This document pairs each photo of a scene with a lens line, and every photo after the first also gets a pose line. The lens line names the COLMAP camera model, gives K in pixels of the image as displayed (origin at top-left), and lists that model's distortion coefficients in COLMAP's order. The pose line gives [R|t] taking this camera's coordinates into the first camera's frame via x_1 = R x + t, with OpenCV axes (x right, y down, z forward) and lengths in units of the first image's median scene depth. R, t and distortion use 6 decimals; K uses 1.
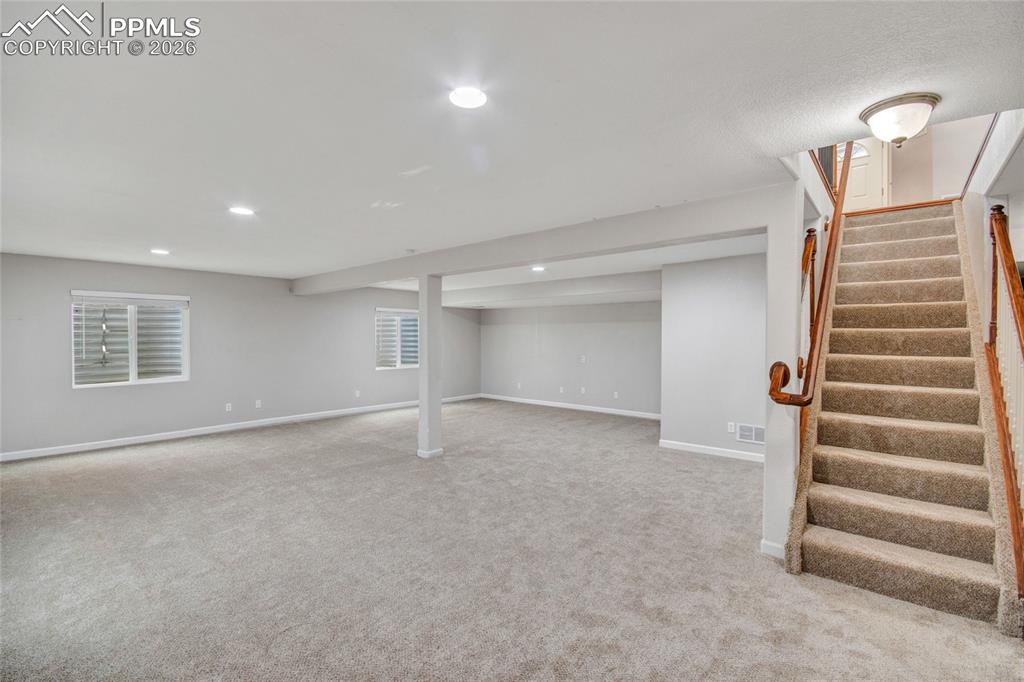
lens RADIAL K [[457.6, 0, 514.0], [0, 457.6, 337.7], [0, 0, 1]] dist [-0.003800, -0.002289]
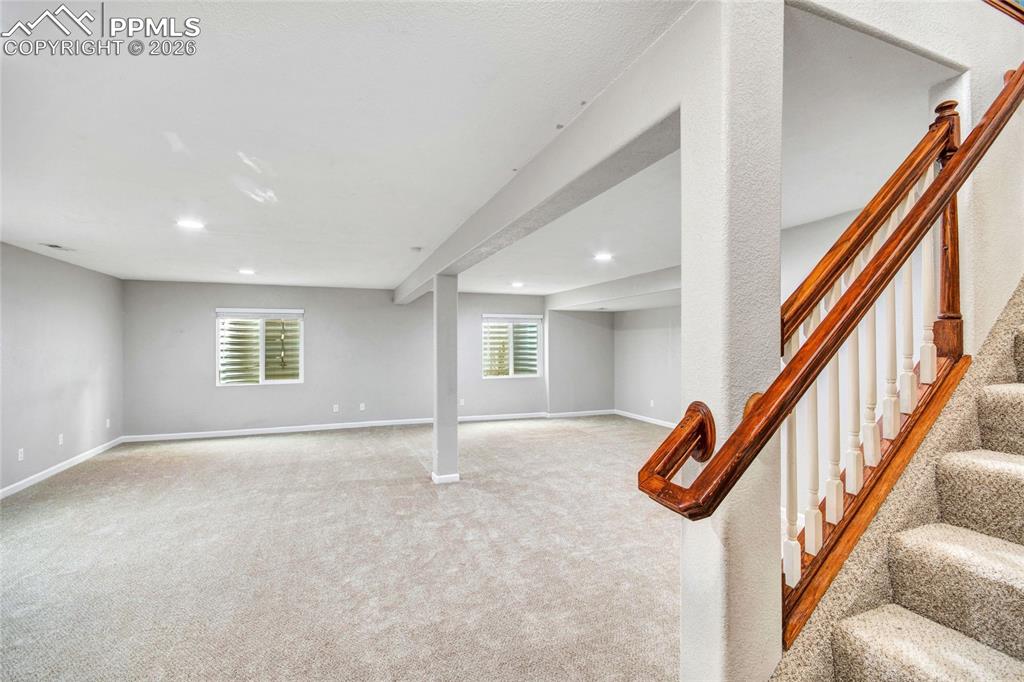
lens RADIAL K [[457.6, 0, 511.6], [0, 457.6, 344.1], [0, 0, 1]] dist [-0.003800, -0.002289]
pose [[0.873382, -0.000859, -0.487035, 0.357975], [0.001333, 0.999999, 0.000626, -0.004594], [0.487034, -0.001196, 0.873382, 0.297880]]
